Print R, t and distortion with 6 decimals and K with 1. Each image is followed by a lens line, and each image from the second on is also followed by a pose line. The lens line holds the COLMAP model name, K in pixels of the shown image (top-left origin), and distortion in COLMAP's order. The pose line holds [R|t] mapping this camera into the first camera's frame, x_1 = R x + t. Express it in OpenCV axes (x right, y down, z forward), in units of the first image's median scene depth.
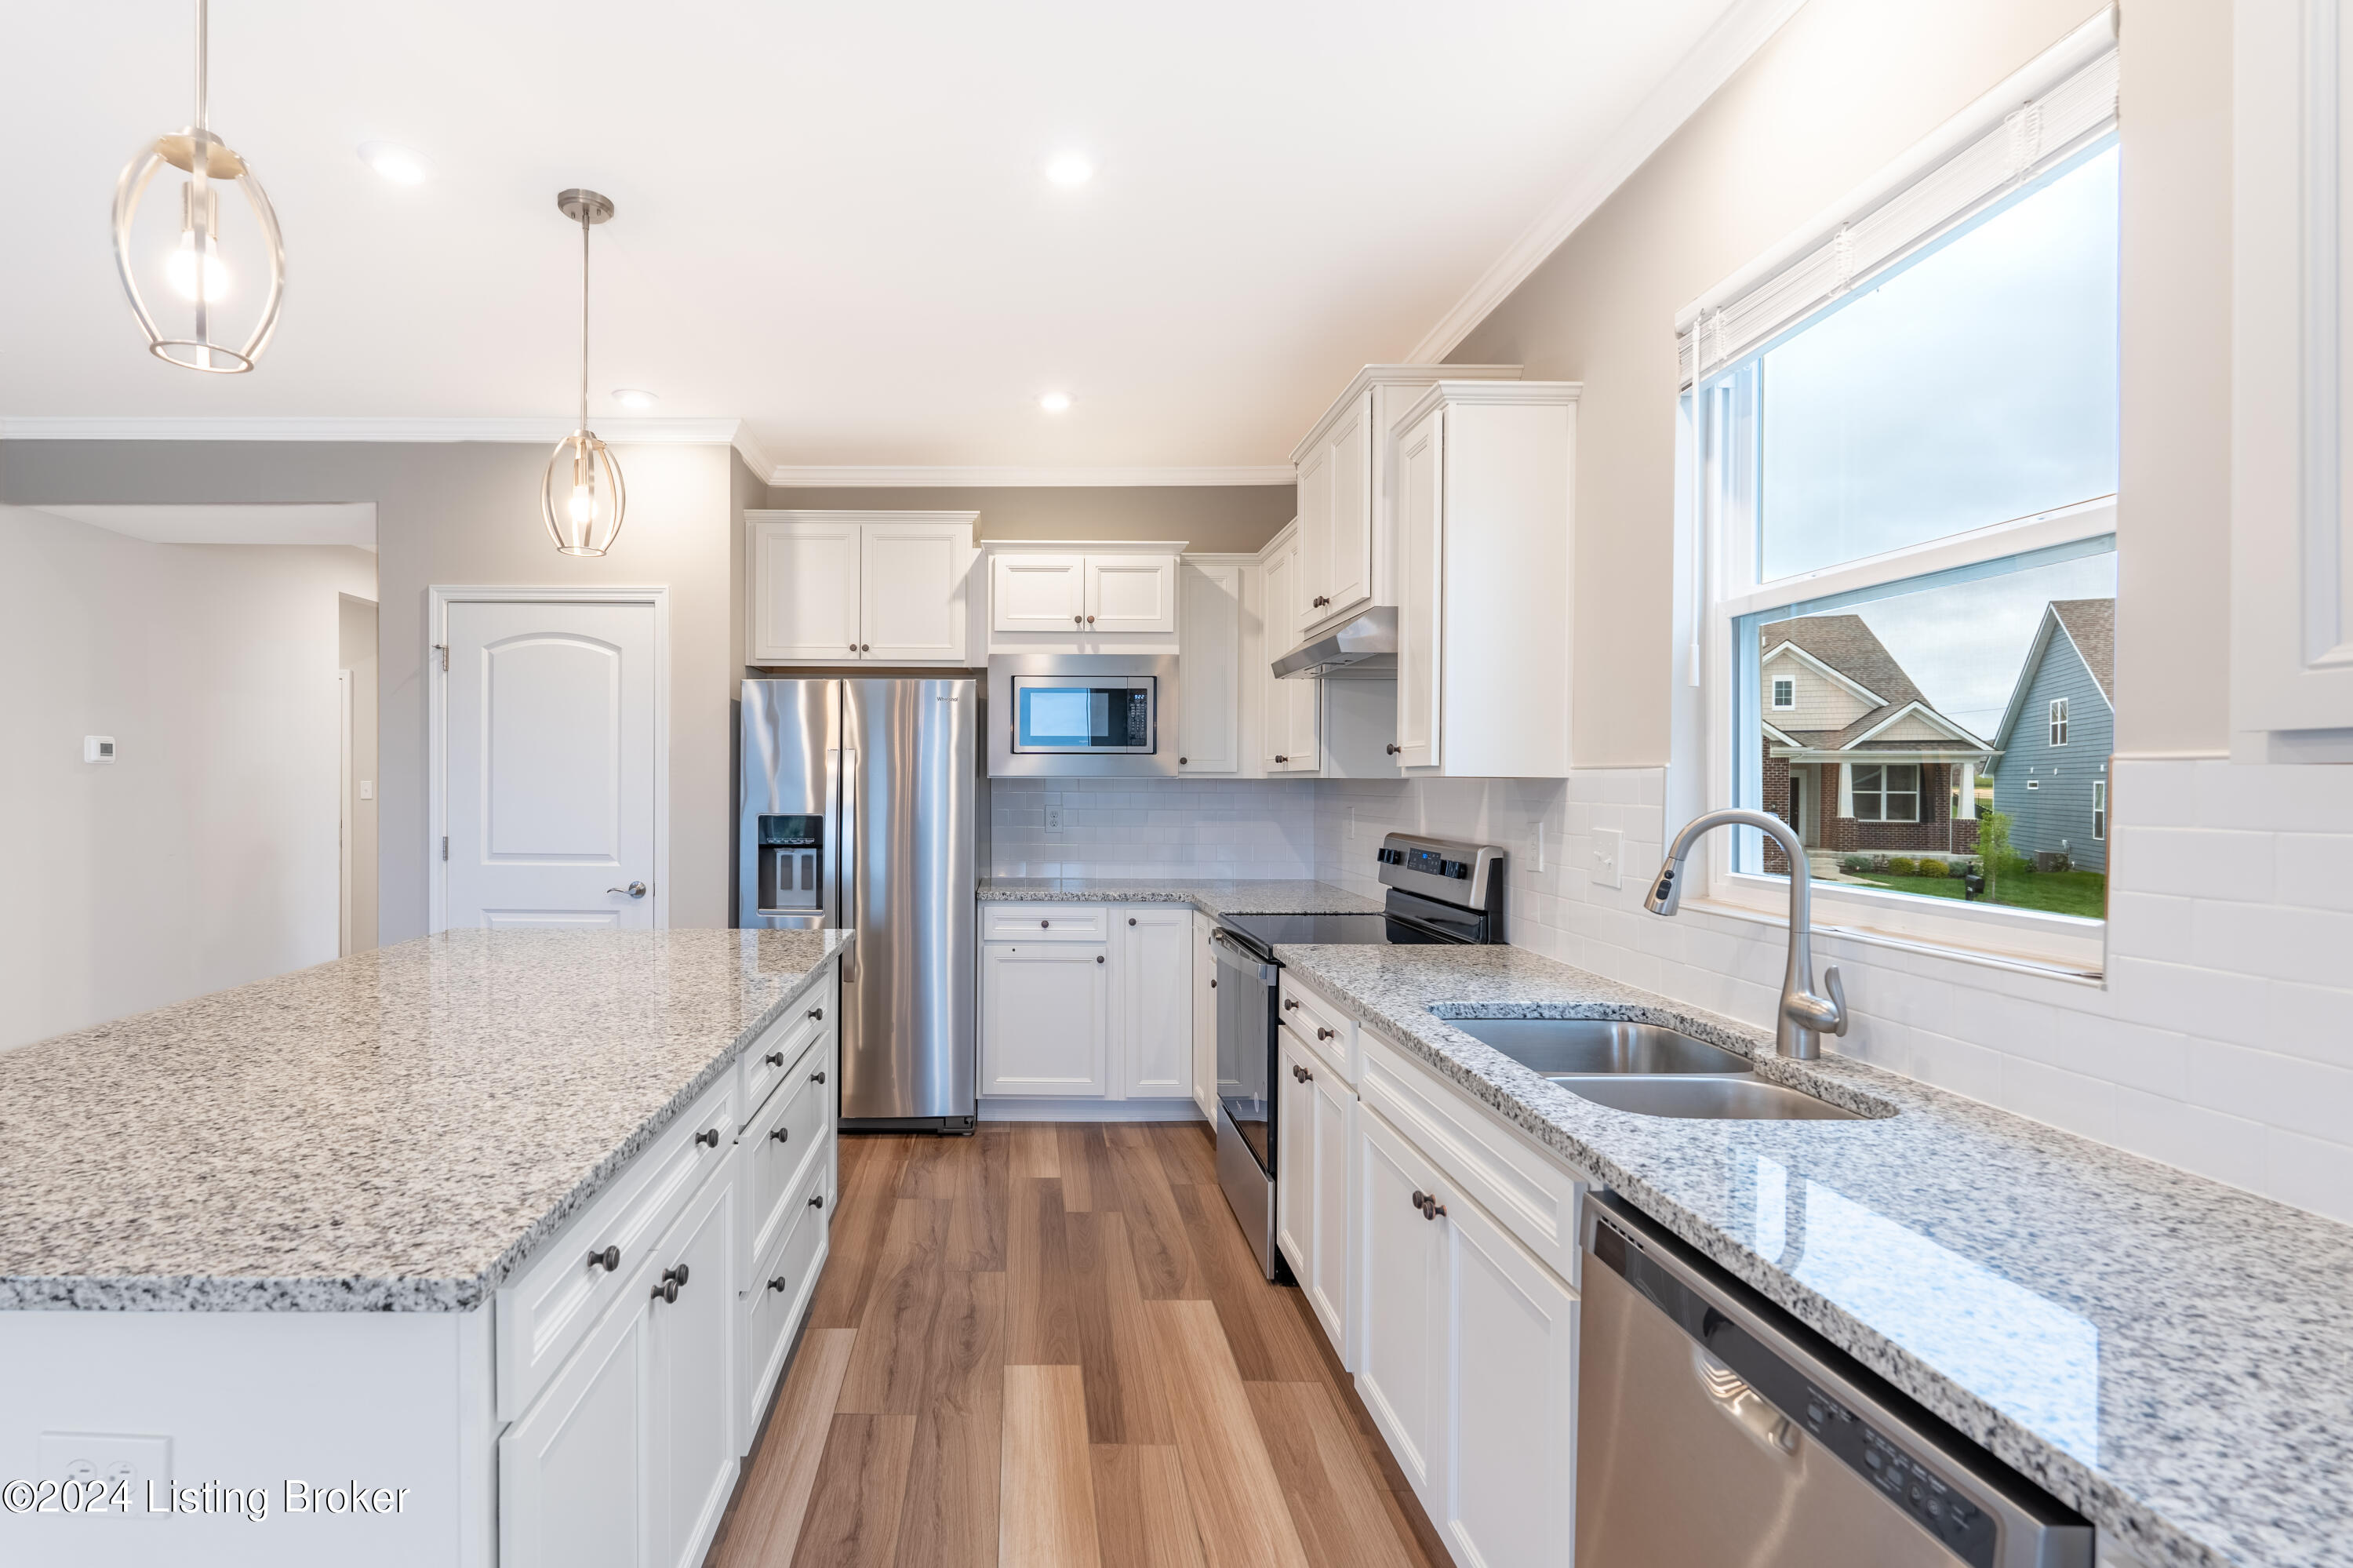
lens RADIAL K [[1105.9, 0, 1017.4], [0, 1105.9, 777.1], [0, 0, 1]] dist [-0.004226, -0.000292]
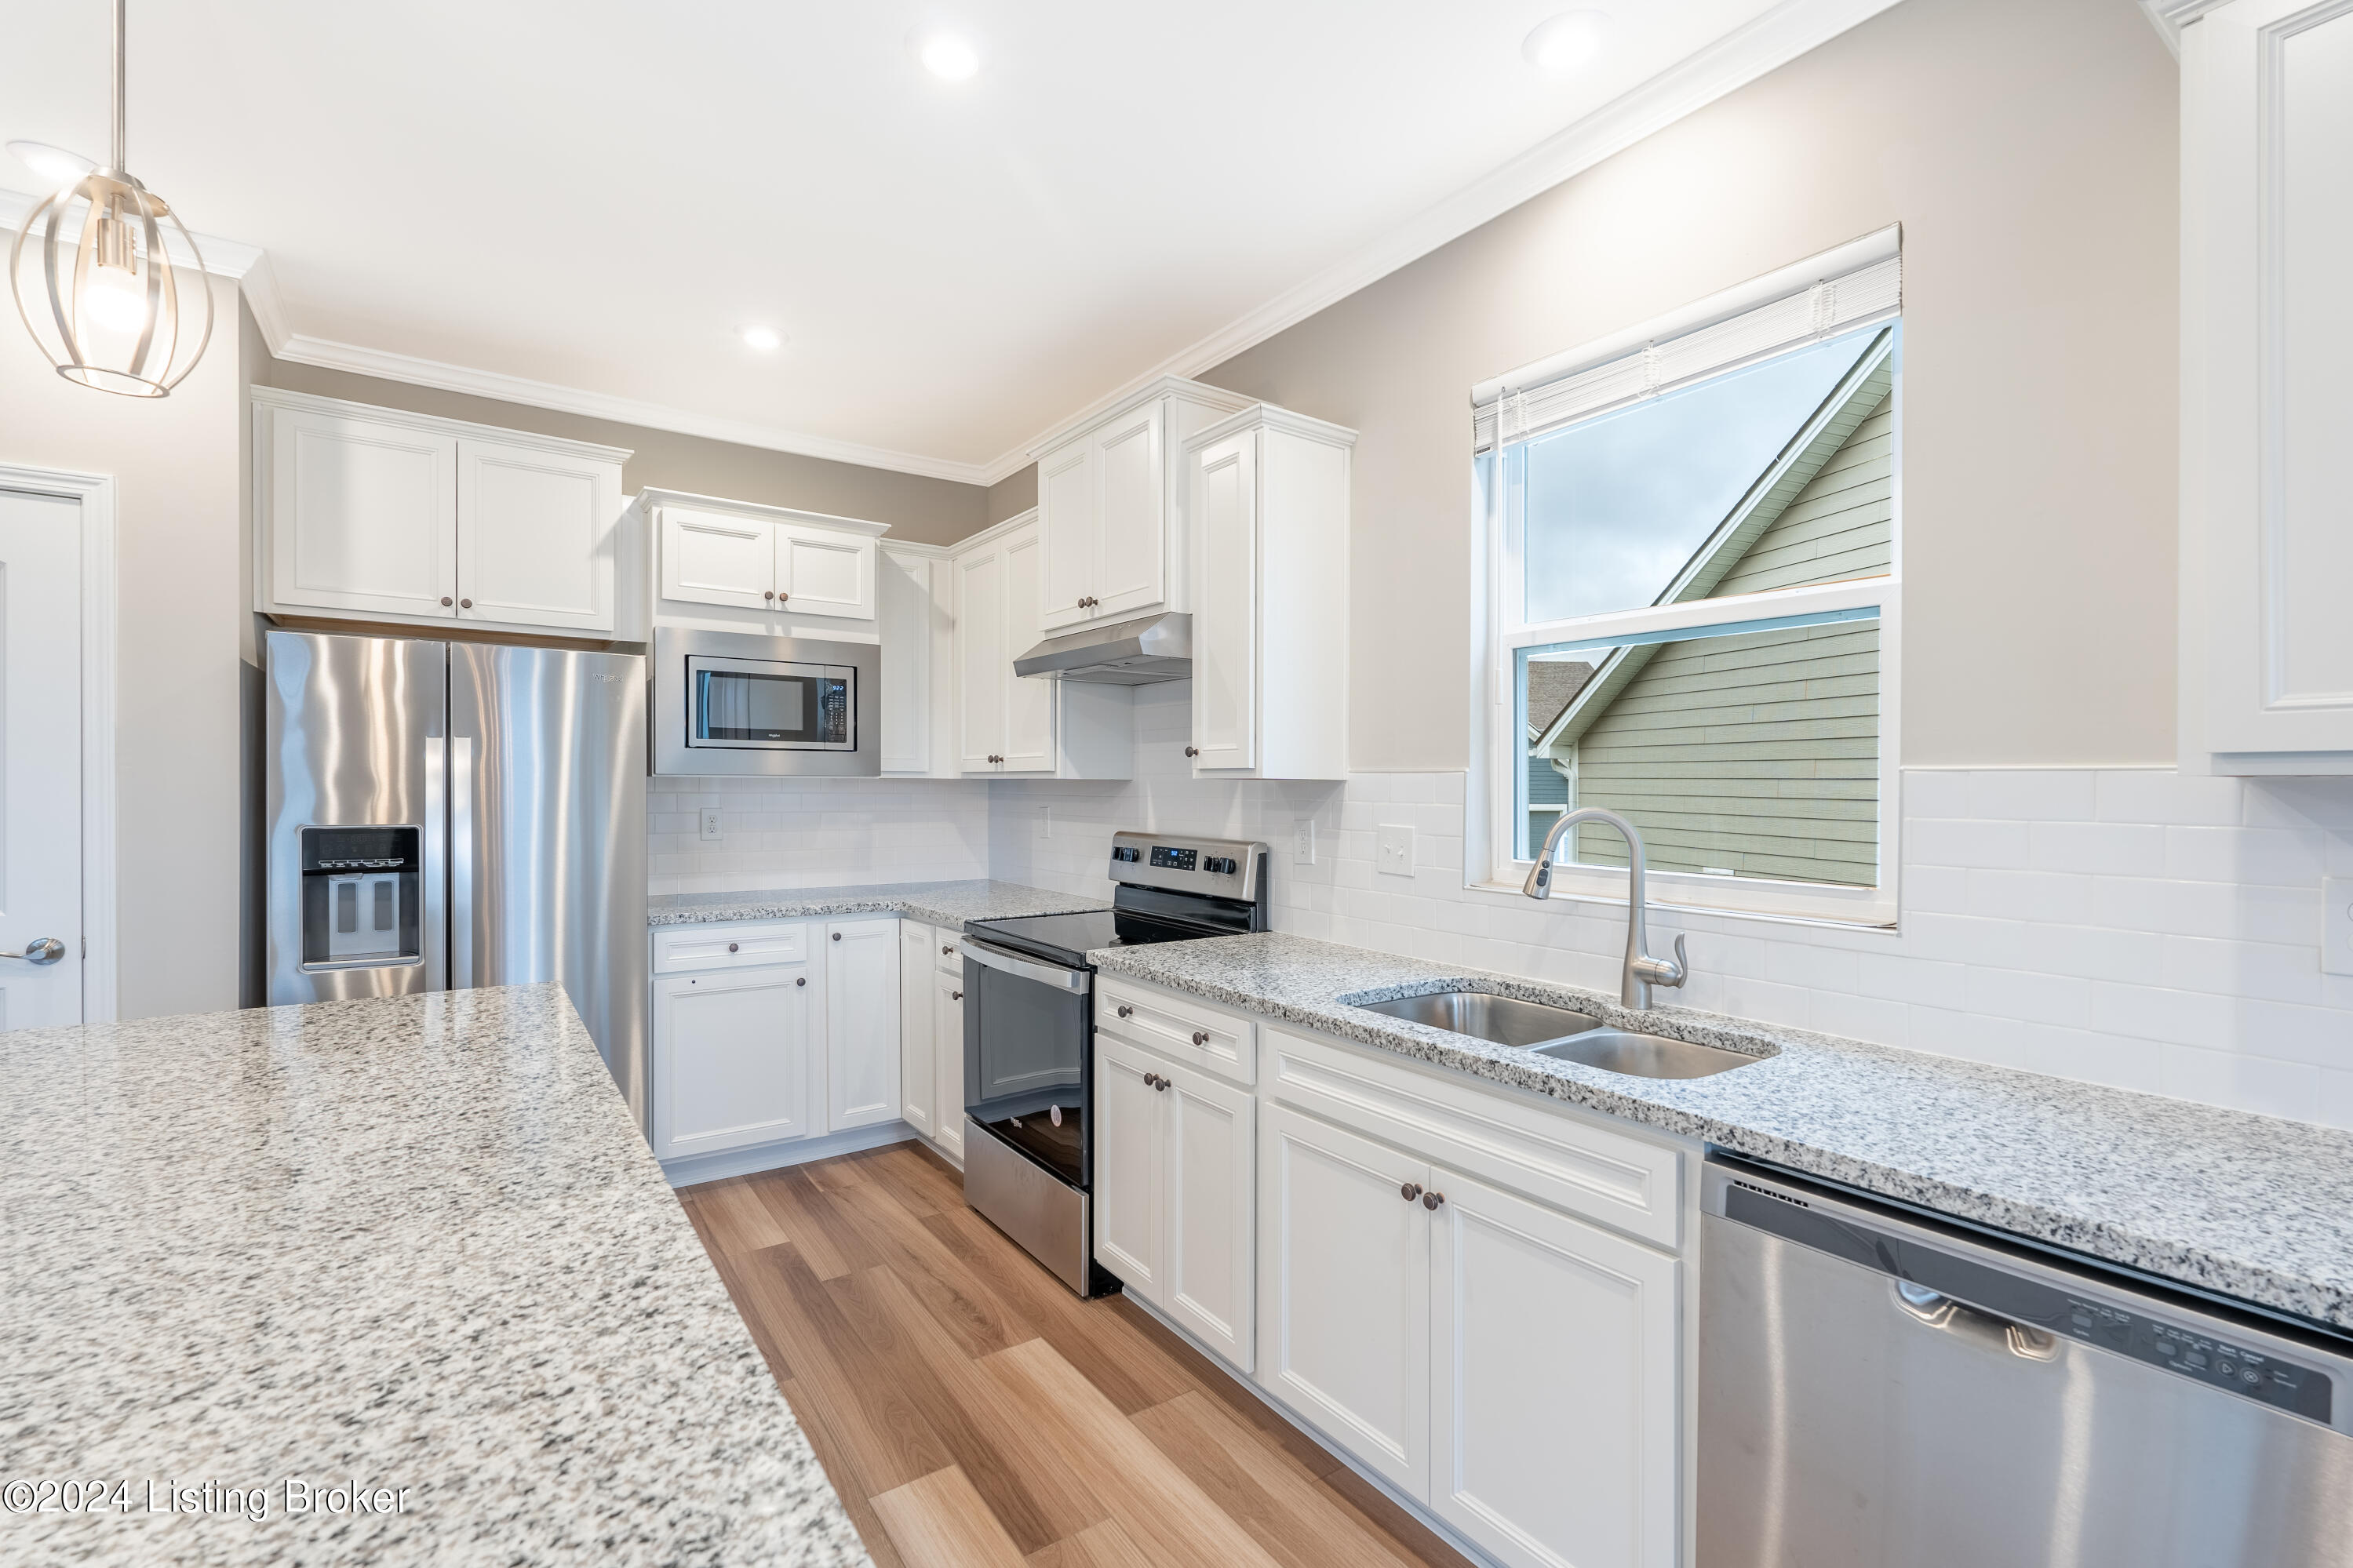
lens RADIAL K [[1035.9, 0, 1176.5], [0, 1035.9, 784.0], [0, 0, 1]] dist [-0.002549, -0.000921]
pose [[0.814437, 0.001354, 0.580251, -0.200633], [-0.005674, 0.999968, 0.005630, -0.000330], [-0.580225, -0.007878, 0.814418, 0.186522]]
